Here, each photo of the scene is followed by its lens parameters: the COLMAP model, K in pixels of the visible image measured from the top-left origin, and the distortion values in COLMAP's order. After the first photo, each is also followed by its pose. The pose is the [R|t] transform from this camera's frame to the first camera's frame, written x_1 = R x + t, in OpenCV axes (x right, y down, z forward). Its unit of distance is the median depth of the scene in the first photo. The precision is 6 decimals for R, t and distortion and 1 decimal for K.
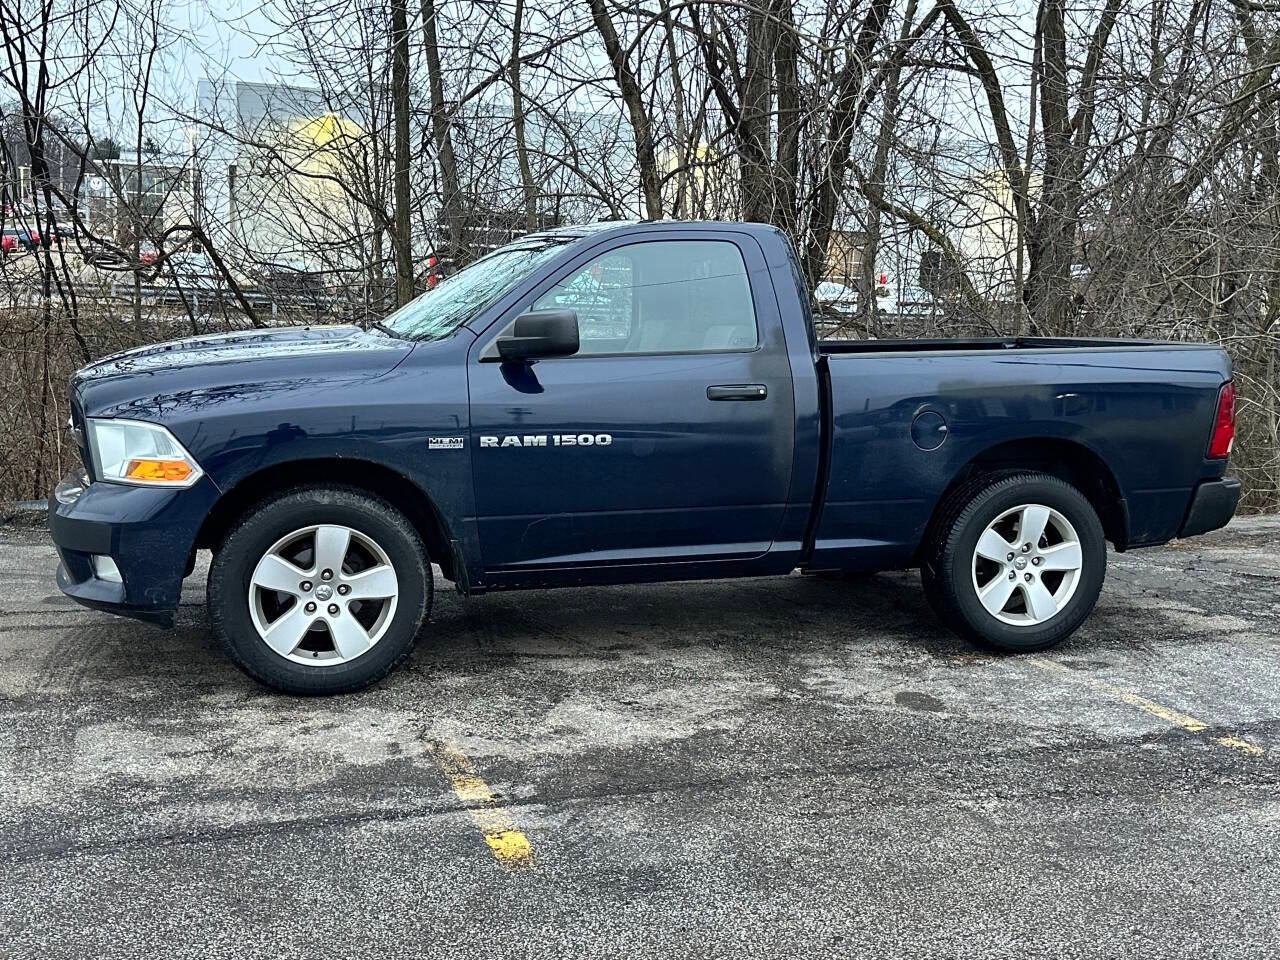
lens RADIAL K [[1381.6, 0, 638.1], [0, 1381.6, 490.8], [0, 0, 1]] dist [0.218323, -0.497946]
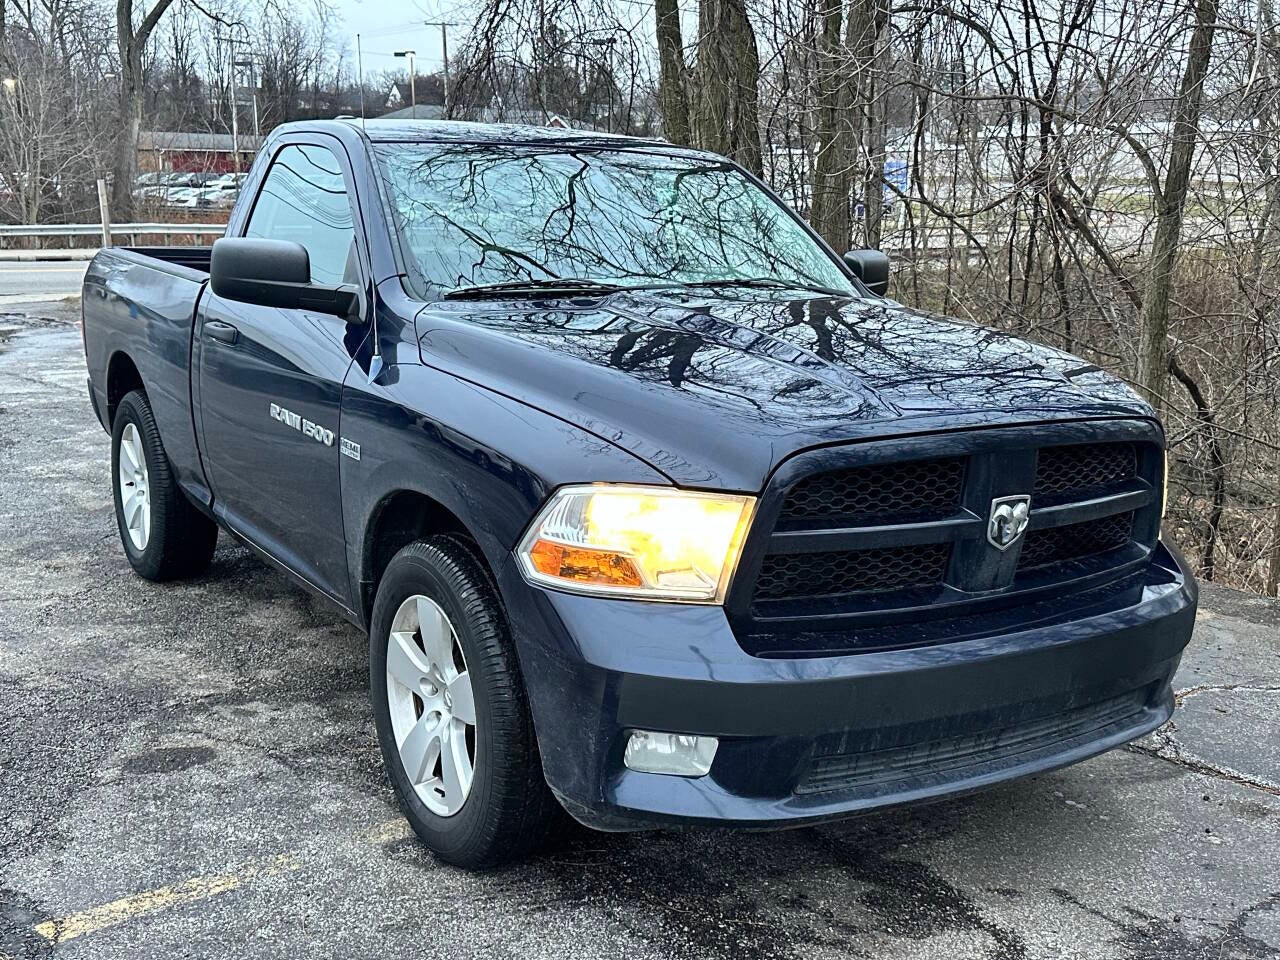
lens RADIAL K [[1356.4, 0, 630.6], [0, 1356.4, 480.6], [0, 0, 1]] dist [0.201012, -0.447750]
pose [[0.322291, 0.163799, -0.932362, 0.996850], [-0.145113, 0.981824, 0.122328, -0.128343], [0.935452, 0.095873, 0.340203, 1.017229]]
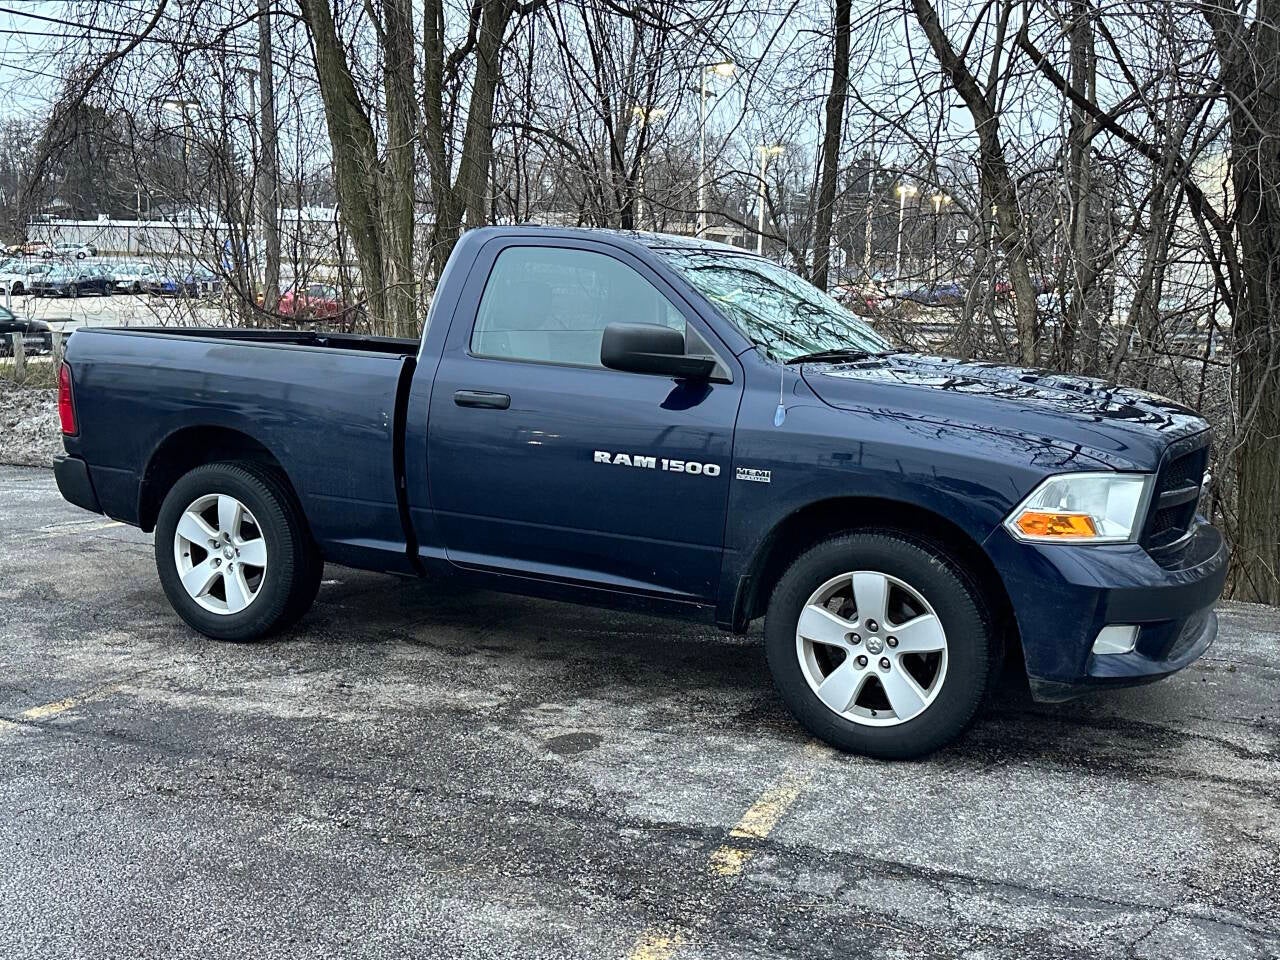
lens RADIAL K [[1352.3, 0, 637.0], [0, 1352.3, 476.9], [0, 0, 1]] dist [0.207061, -0.459155]
pose [[0.748570, 0.076951, -0.658575, 0.850756], [-0.102234, 0.994760, 0.000029, -0.028286], [0.655127, 0.067307, 0.752515, 0.362534]]
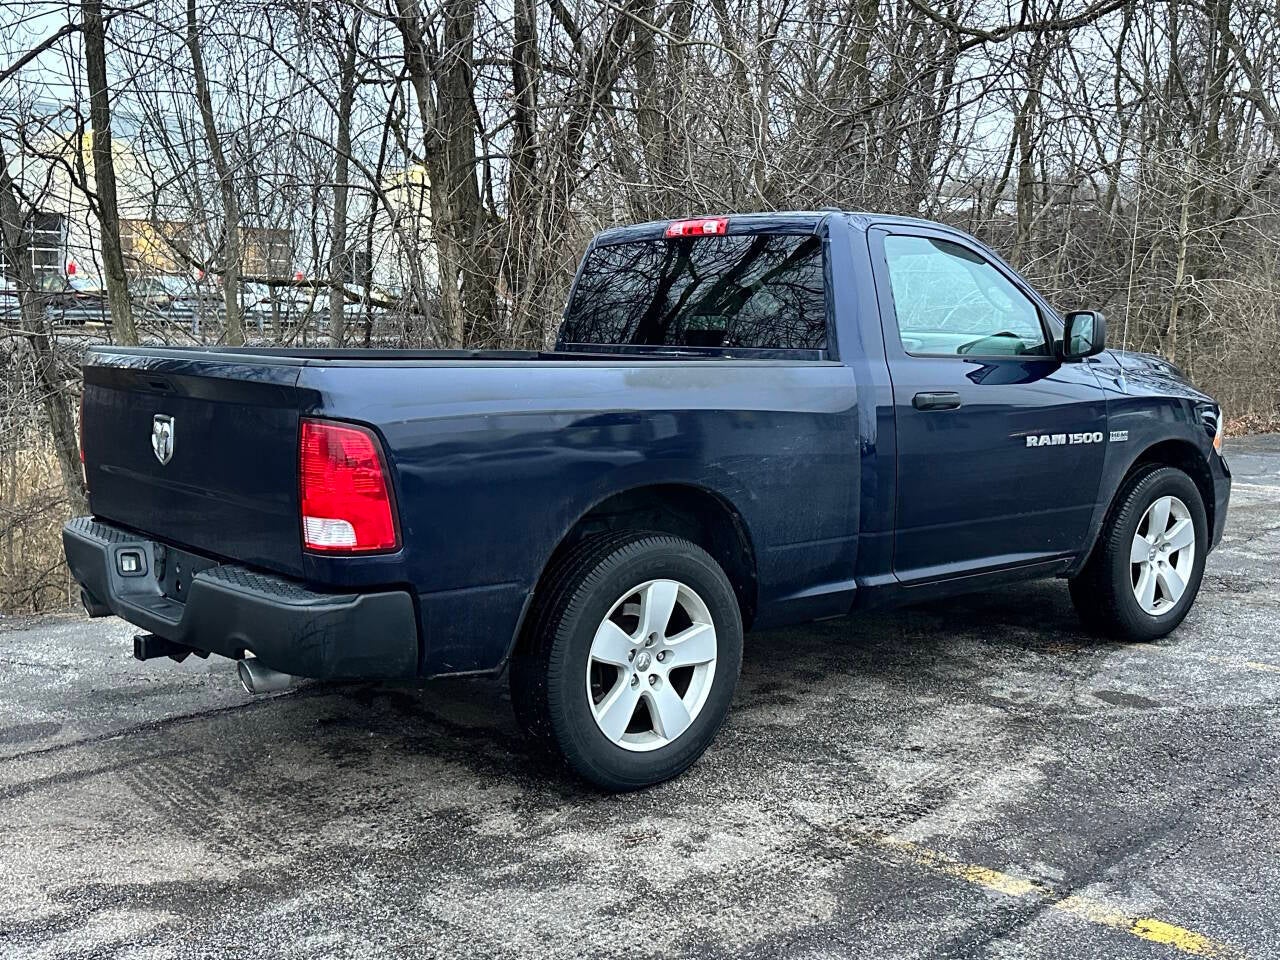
lens RADIAL K [[1353.5, 0, 645.6], [0, 1353.5, 476.9], [0, 0, 1]] dist [0.215060, -0.490848]
pose [[0.889736, -0.077186, 0.449903, -0.562934], [0.079857, 0.996721, 0.013073, -0.050141], [-0.449437, 0.024296, 0.892982, 0.285223]]
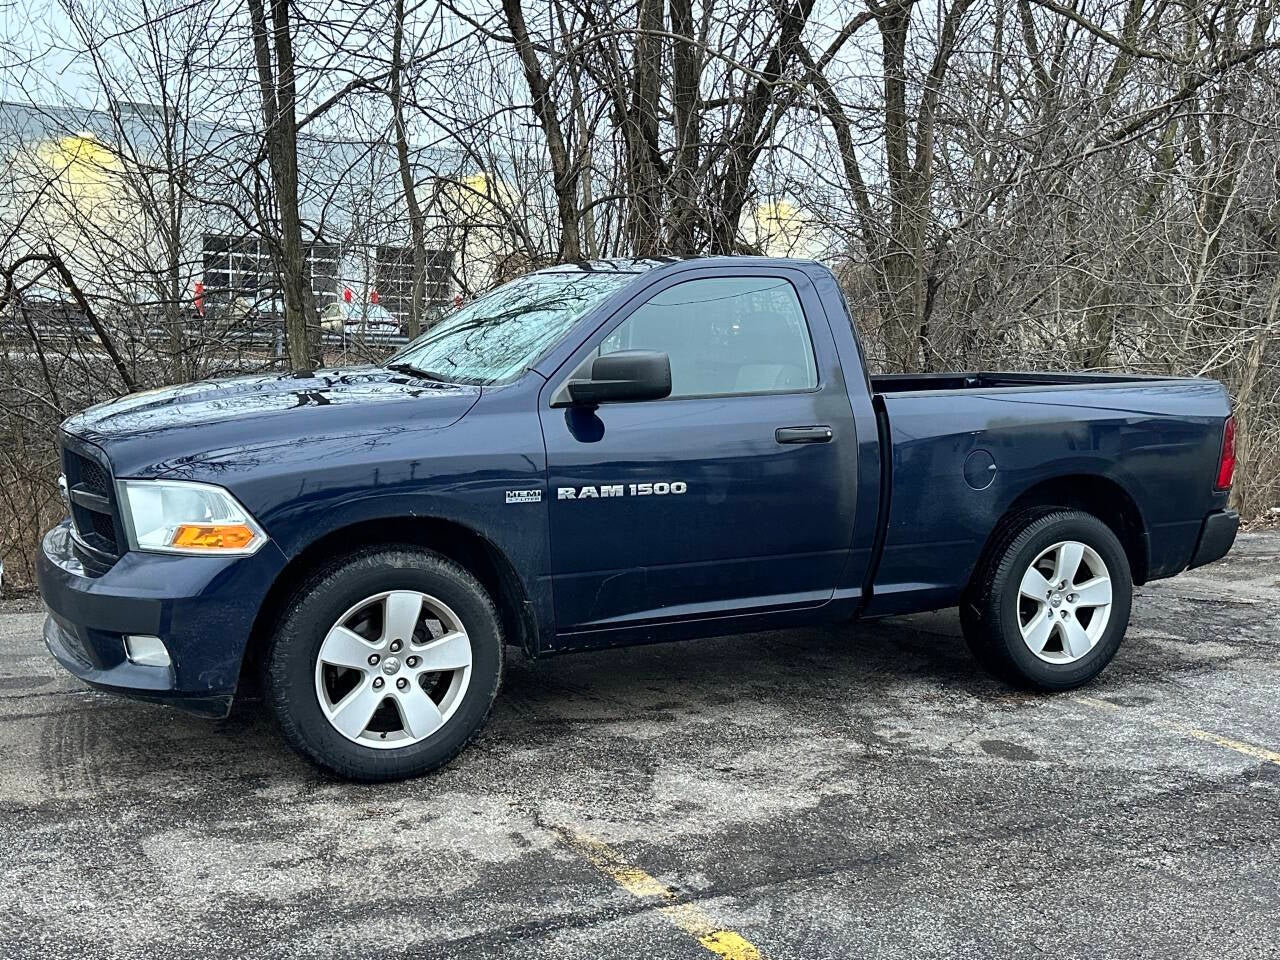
lens RADIAL K [[1379.6, 0, 641.6], [0, 1379.6, 489.3], [0, 0, 1]] dist [0.221255, -0.511955]
pose [[0.983803, -0.024201, 0.177611, -0.229215], [0.028029, 0.999425, -0.019077, -0.019853], [-0.177047, 0.023746, 0.983916, 0.086984]]
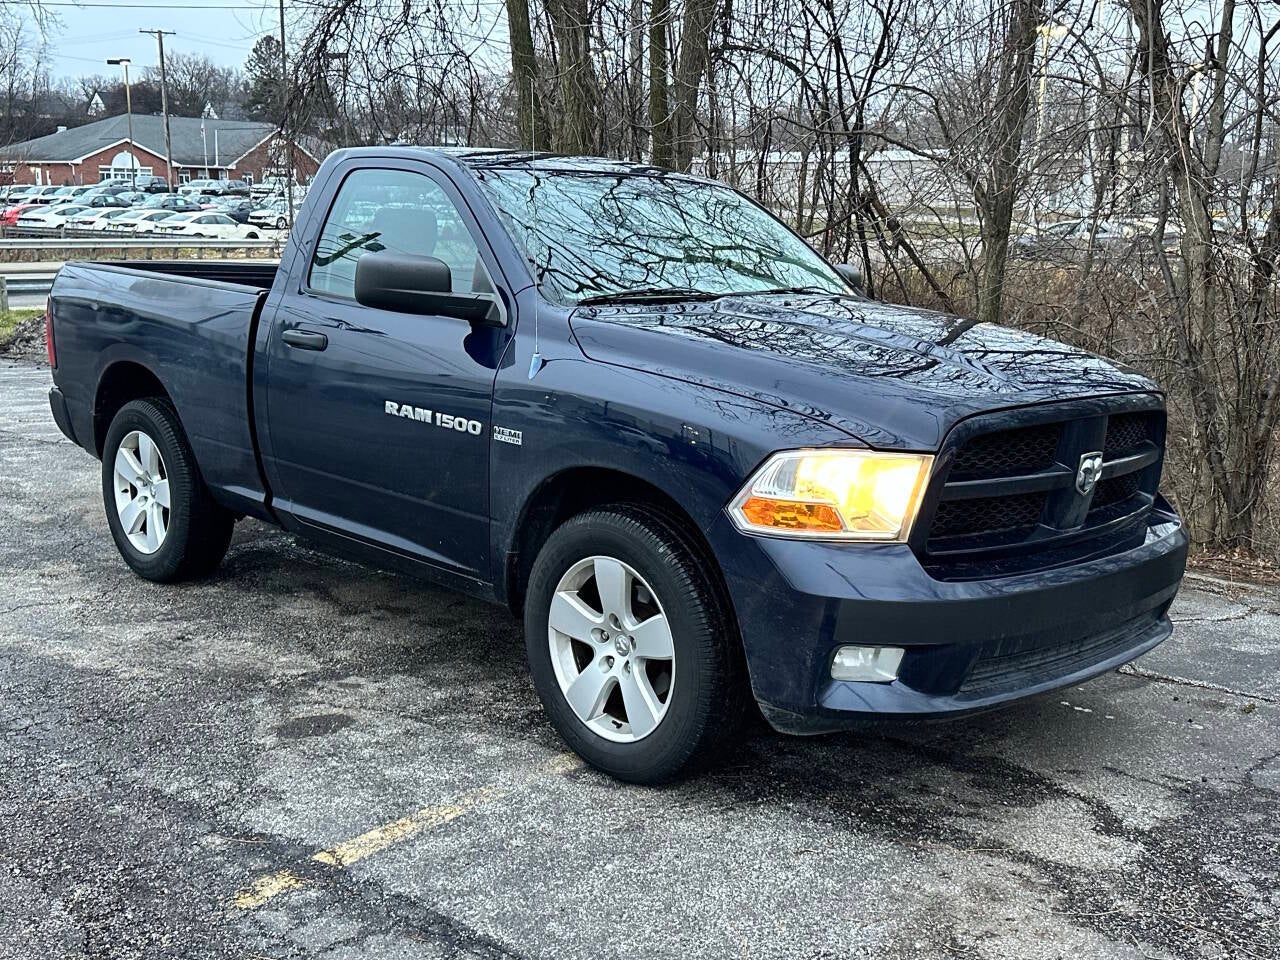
lens RADIAL K [[1353.5, 0, 645.6], [0, 1353.5, 476.9], [0, 0, 1]] dist [0.215060, -0.490848]
pose [[0.511964, 0.136468, -0.848097, 1.017330], [-0.133620, 0.987934, 0.078308, -0.087095], [0.848551, 0.073232, 0.524022, 0.771456]]
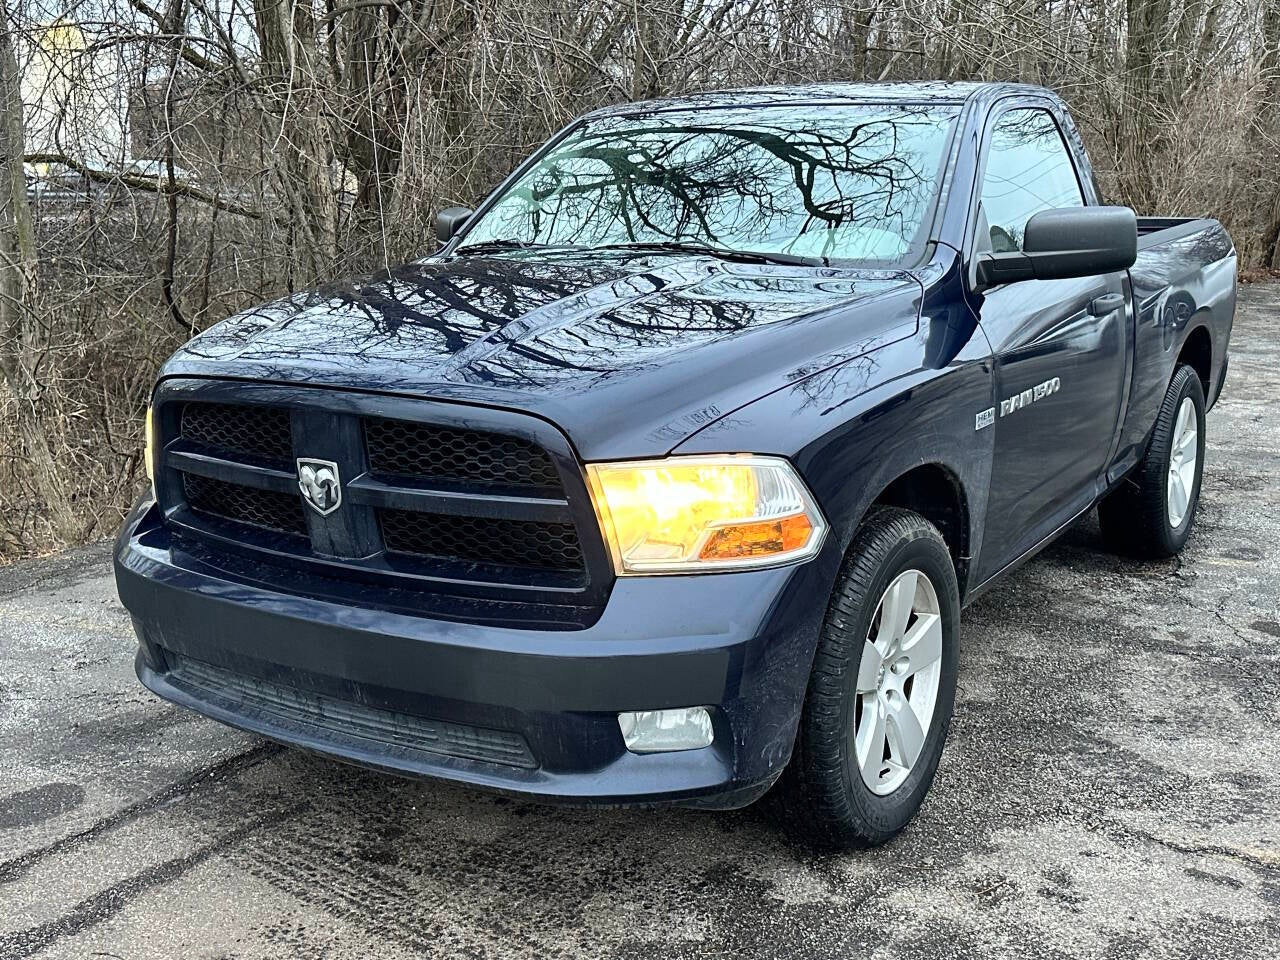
lens RADIAL K [[1381.6, 0, 638.1], [0, 1381.6, 490.8], [0, 0, 1]] dist [0.218323, -0.497946]
pose [[0.762292, -0.166558, 0.625435, -0.712814], [0.109895, 0.985598, 0.128530, -0.107891], [-0.637835, -0.029246, 0.769618, 0.598747]]
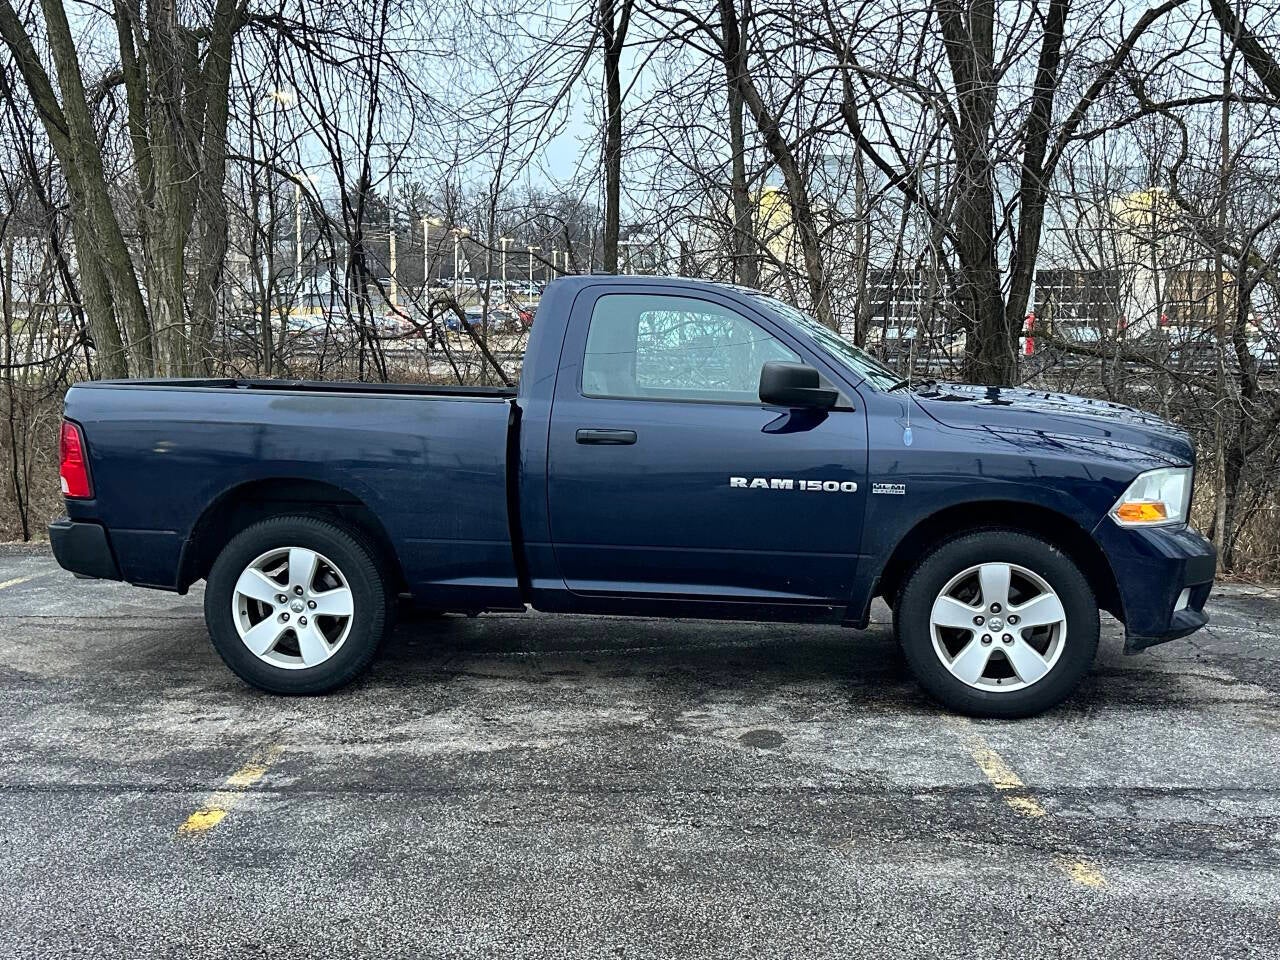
lens RADIAL K [[1352.6, 0, 649.0], [0, 1352.6, 475.1], [0, 0, 1]] dist [0.222486, -0.526932]
pose [[0.938643, 0.011154, -0.344709, 0.489835], [-0.028671, 0.998541, -0.045760, 0.006769], [0.343695, 0.052836, 0.937594, 0.028347]]
